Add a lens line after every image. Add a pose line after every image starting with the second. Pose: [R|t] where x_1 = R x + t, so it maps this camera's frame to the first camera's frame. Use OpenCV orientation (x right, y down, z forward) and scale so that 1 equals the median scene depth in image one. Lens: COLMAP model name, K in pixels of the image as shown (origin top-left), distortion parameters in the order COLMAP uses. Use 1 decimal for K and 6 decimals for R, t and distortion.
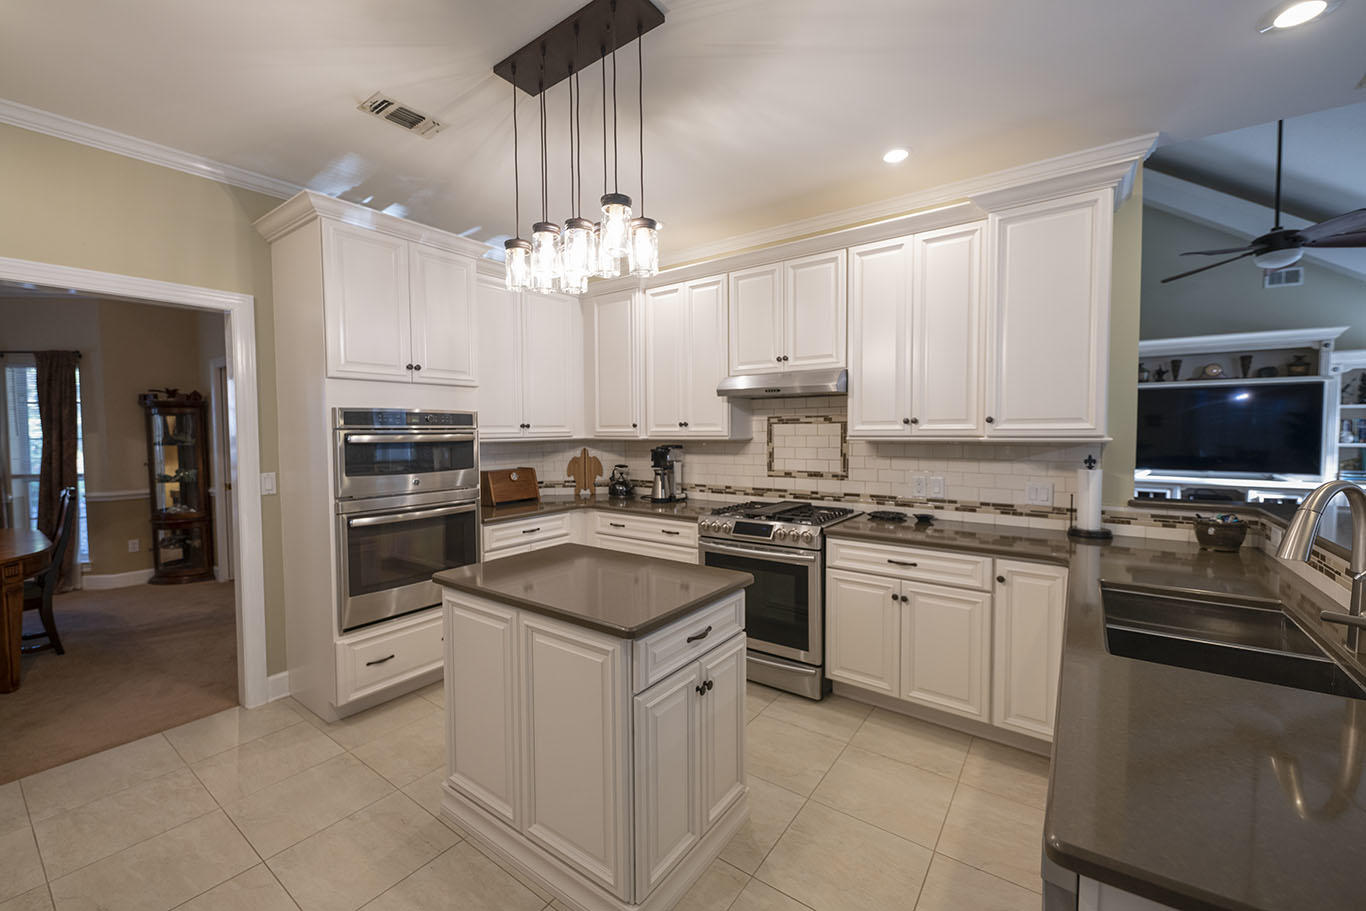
lens RADIAL K [[562.9, 0, 669.8], [0, 562.9, 457.8], [0, 0, 1]] dist [-0.005105, -0.002859]
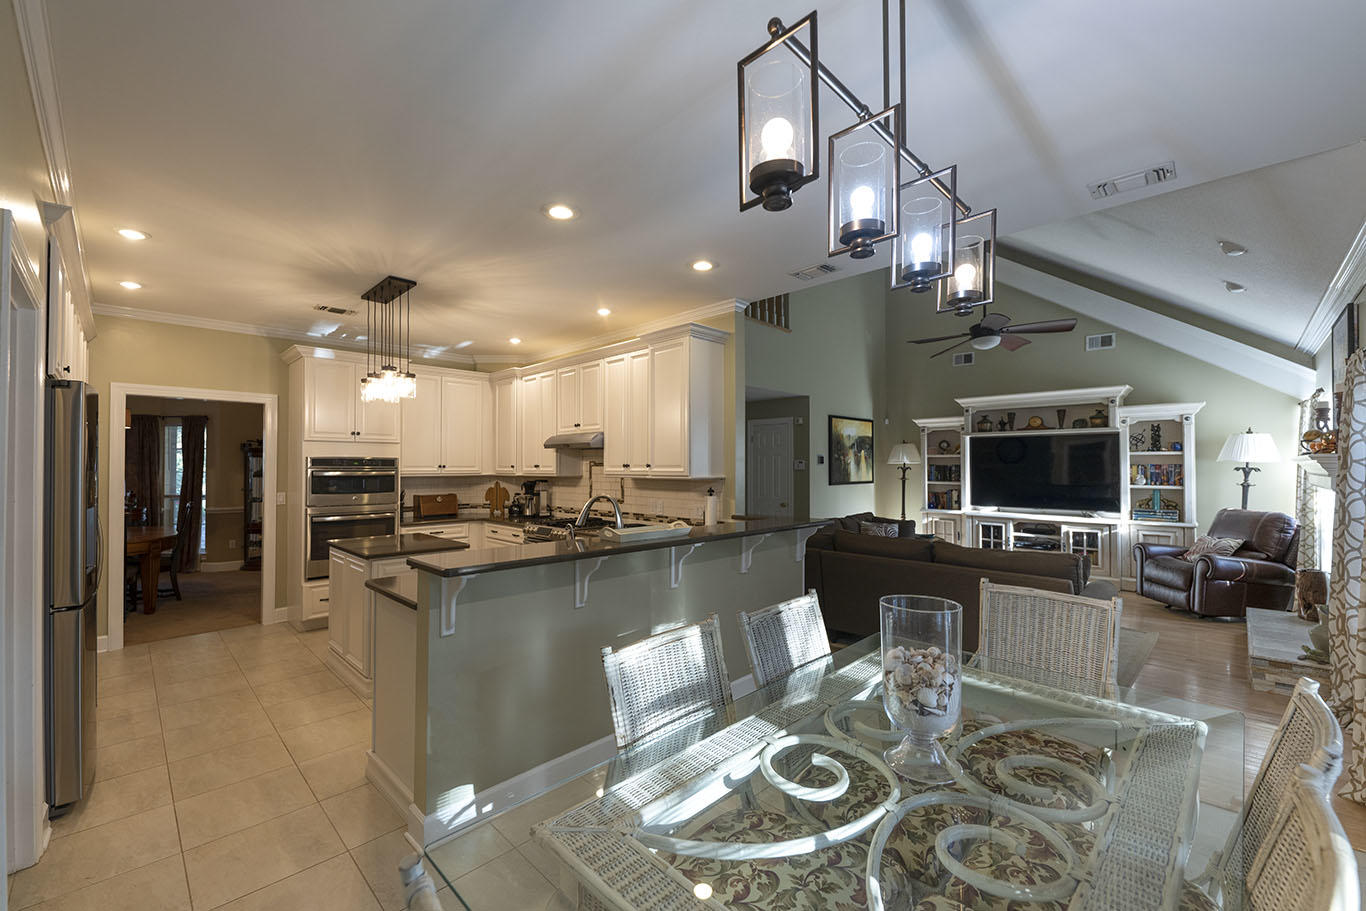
lens RADIAL K [[562.9, 0, 655.3], [0, 562.9, 462.1], [0, 0, 1]] dist [-0.005105, -0.002859]
pose [[0.986520, 0.005534, -0.163549, 0.521760], [-0.015299, 0.998170, -0.058509, 0.012345], [0.162925, 0.060222, 0.984799, -0.397421]]
